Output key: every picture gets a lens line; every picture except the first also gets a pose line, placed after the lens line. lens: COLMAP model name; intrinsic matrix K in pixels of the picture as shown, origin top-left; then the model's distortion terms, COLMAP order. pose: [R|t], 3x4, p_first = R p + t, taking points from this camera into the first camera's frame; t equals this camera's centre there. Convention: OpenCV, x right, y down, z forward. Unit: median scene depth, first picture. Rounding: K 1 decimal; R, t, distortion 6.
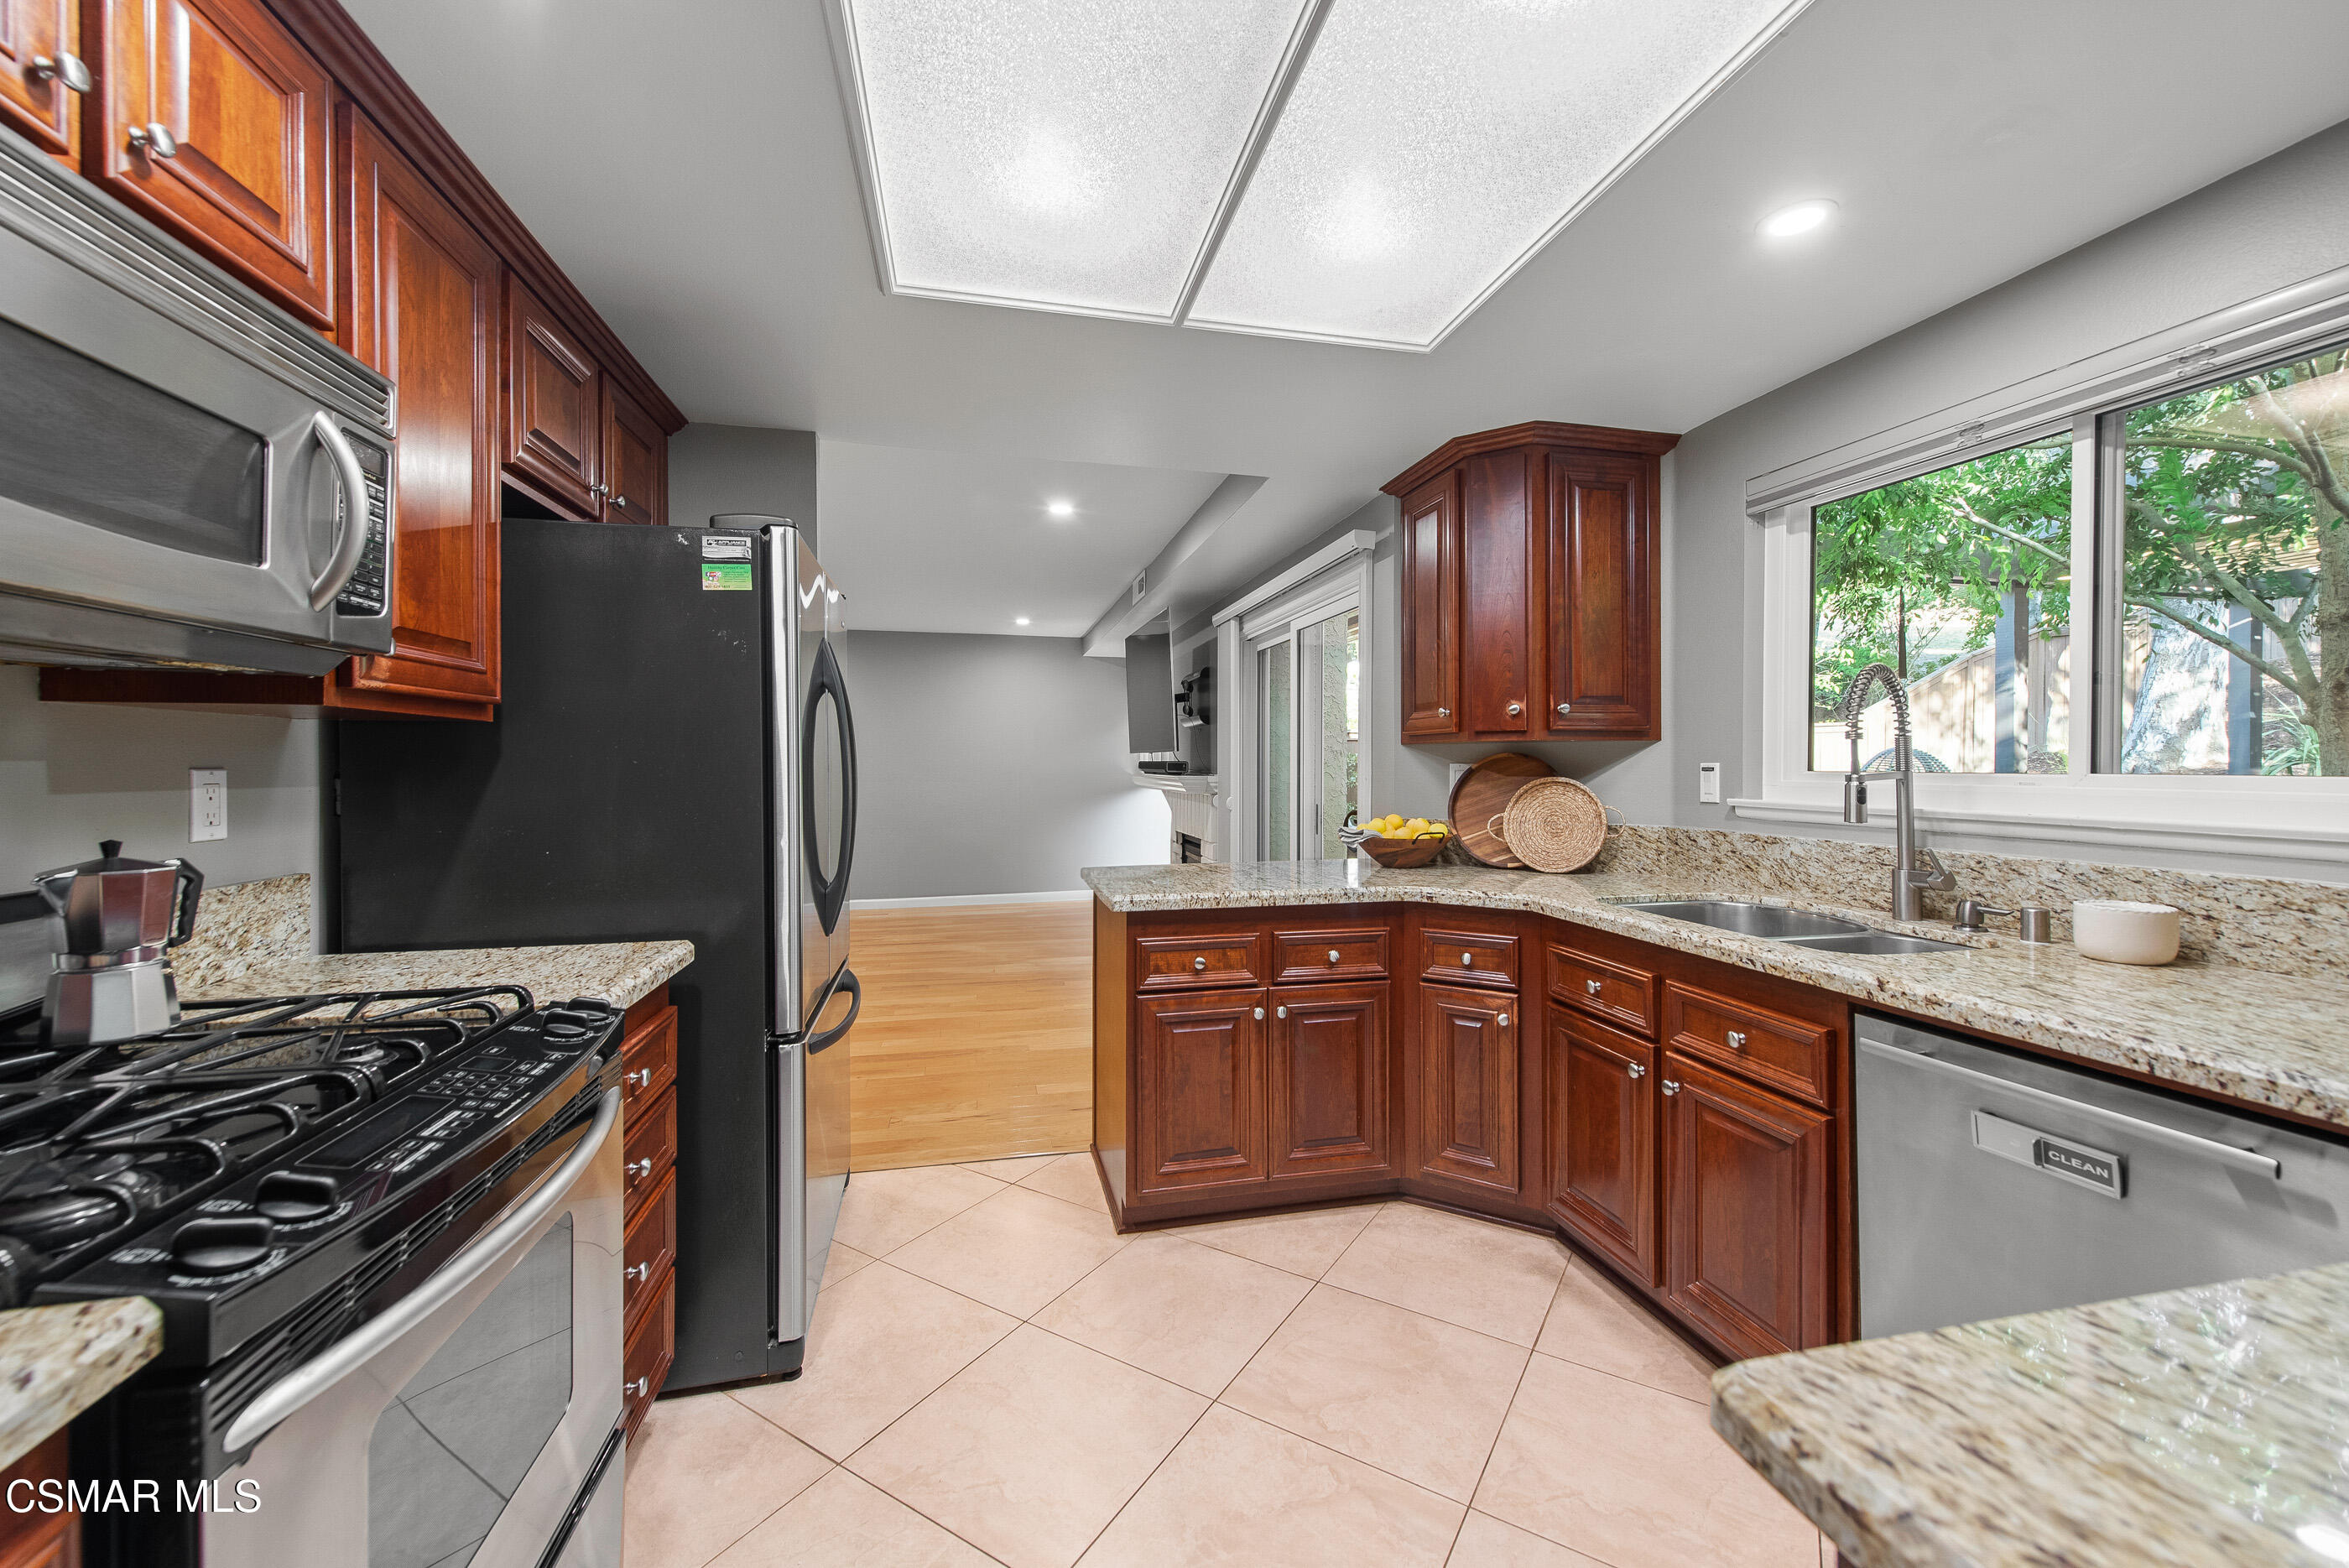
lens RADIAL K [[927.3, 0, 1174.1], [0, 927.3, 769.3], [0, 0, 1]] dist [0.020154, -0.008715]
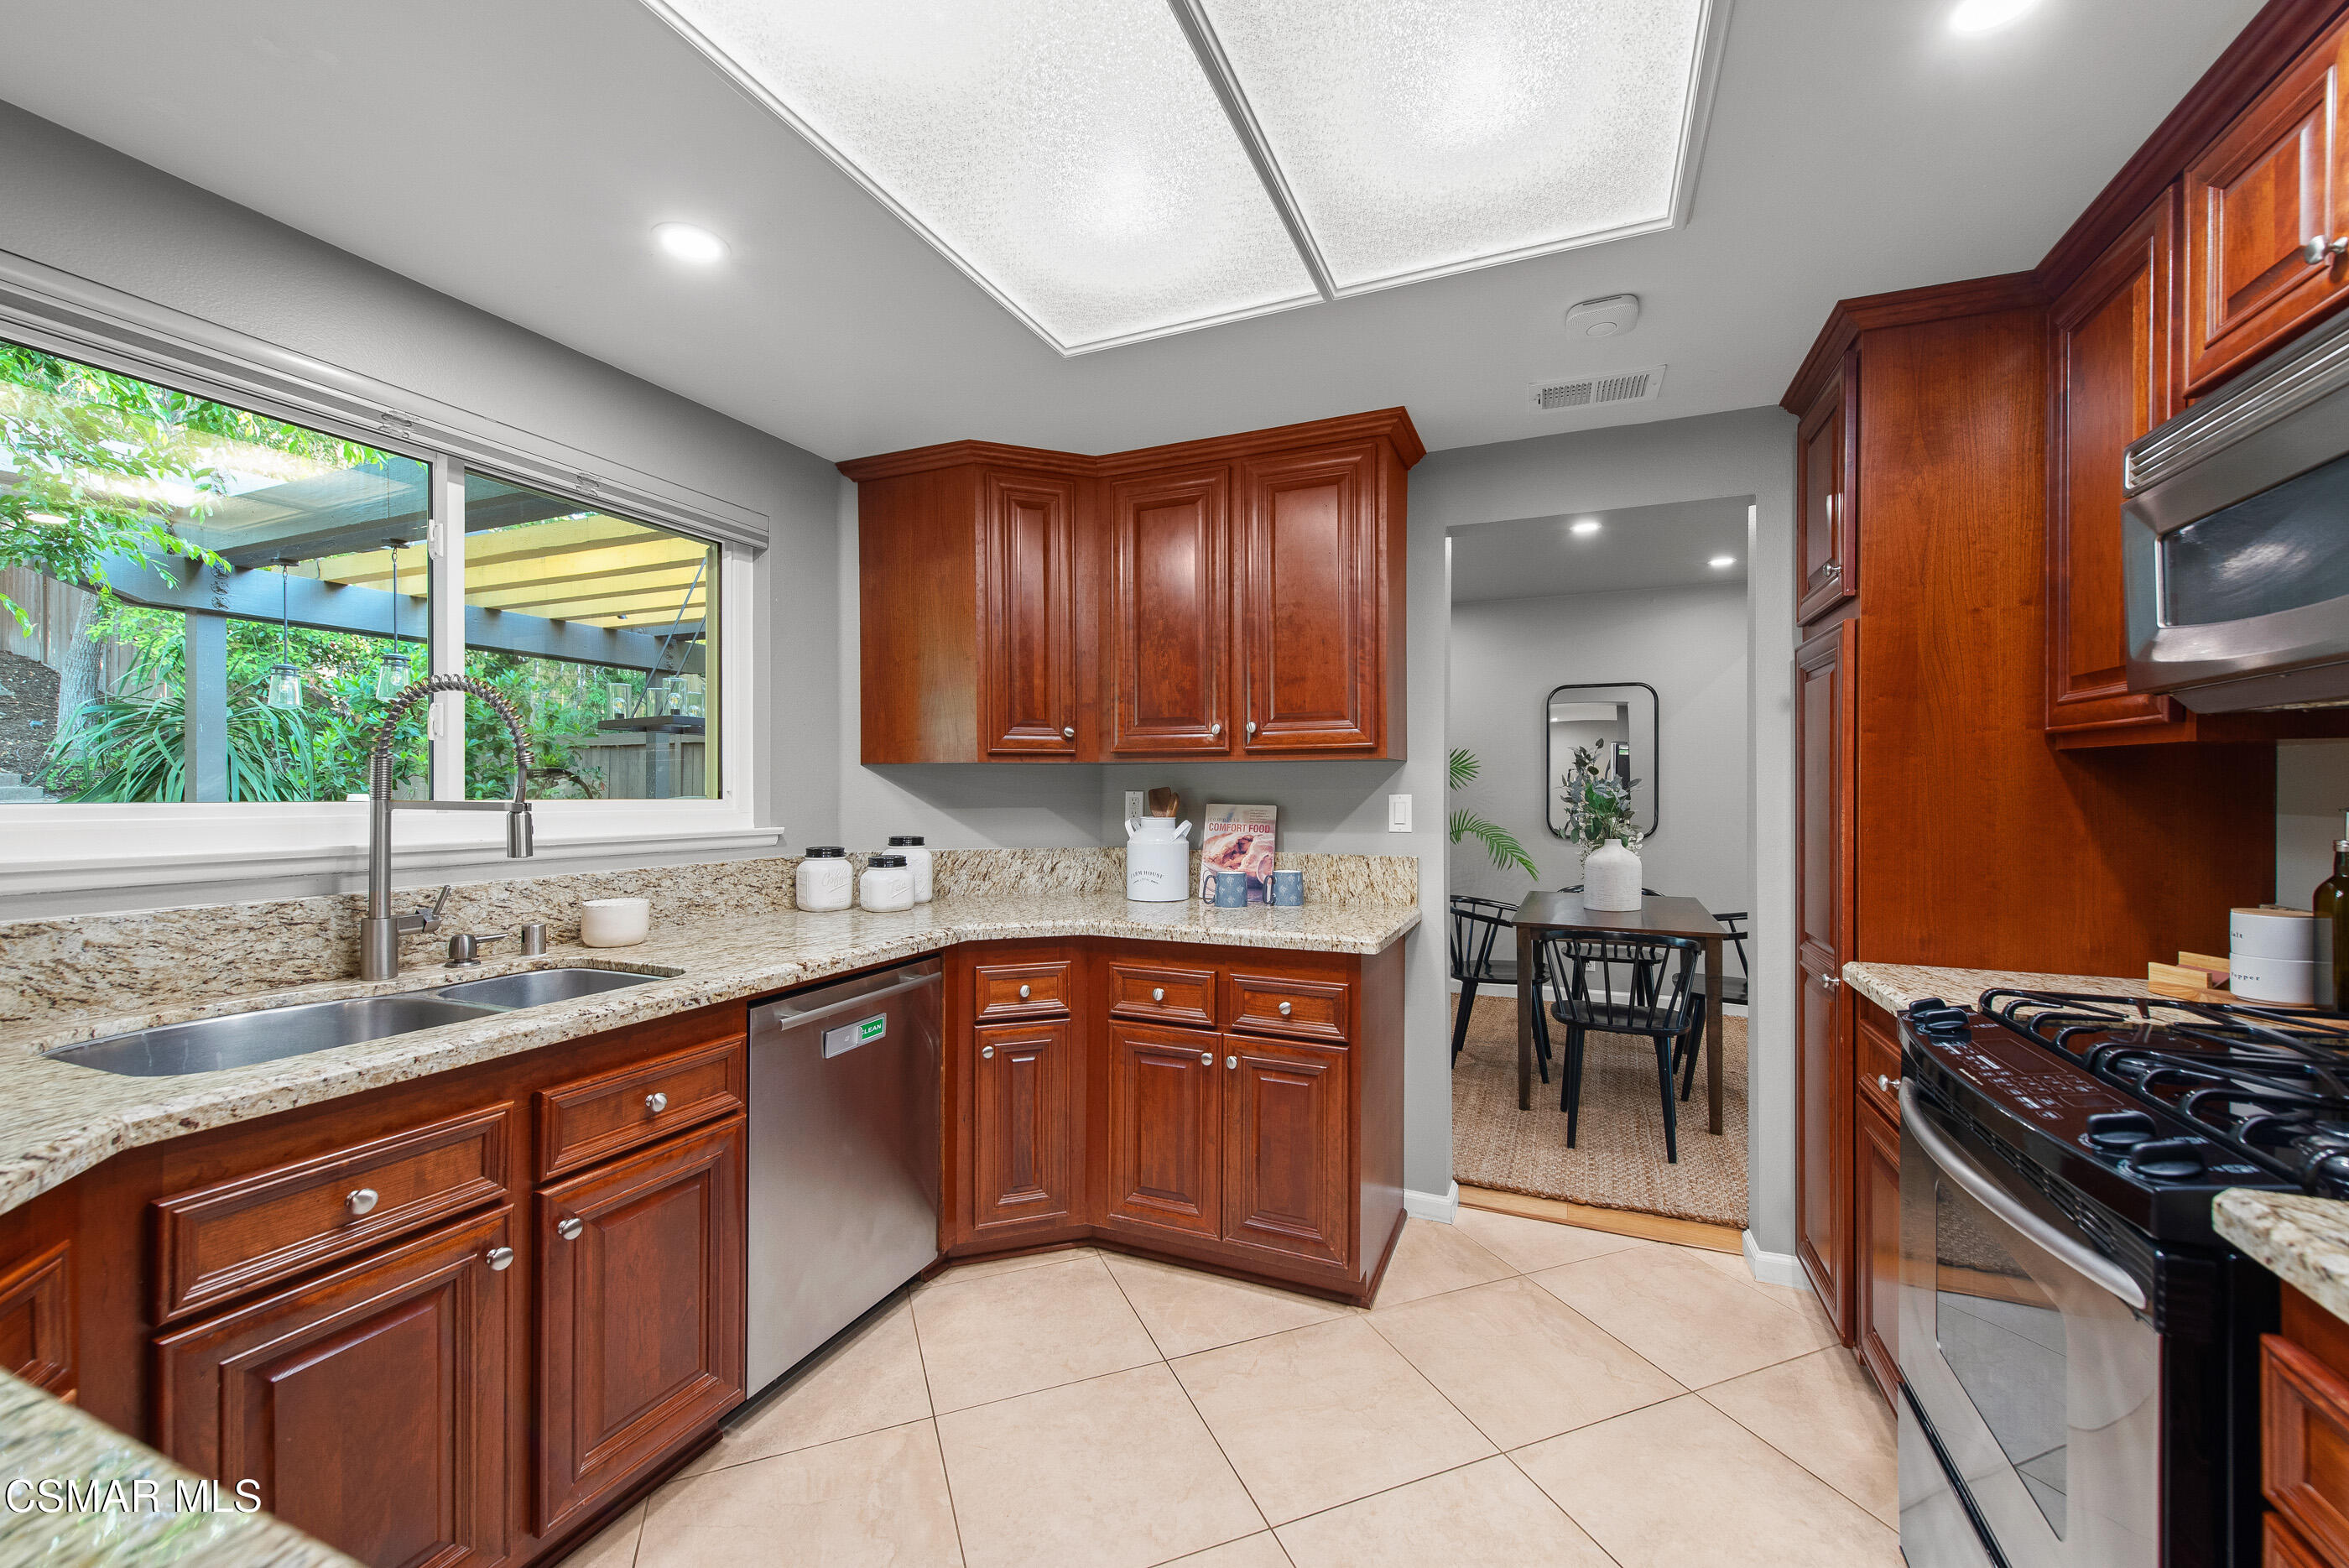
lens RADIAL K [[927.3, 0, 1174.1], [0, 927.3, 769.3], [0, 0, 1]] dist [0.020154, -0.008715]
pose [[-0.811483, 0.011888, 0.584255, -0.308534], [0.002271, 0.999850, -0.017190, -0.010830], [-0.584372, -0.012622, -0.811388, 1.372644]]
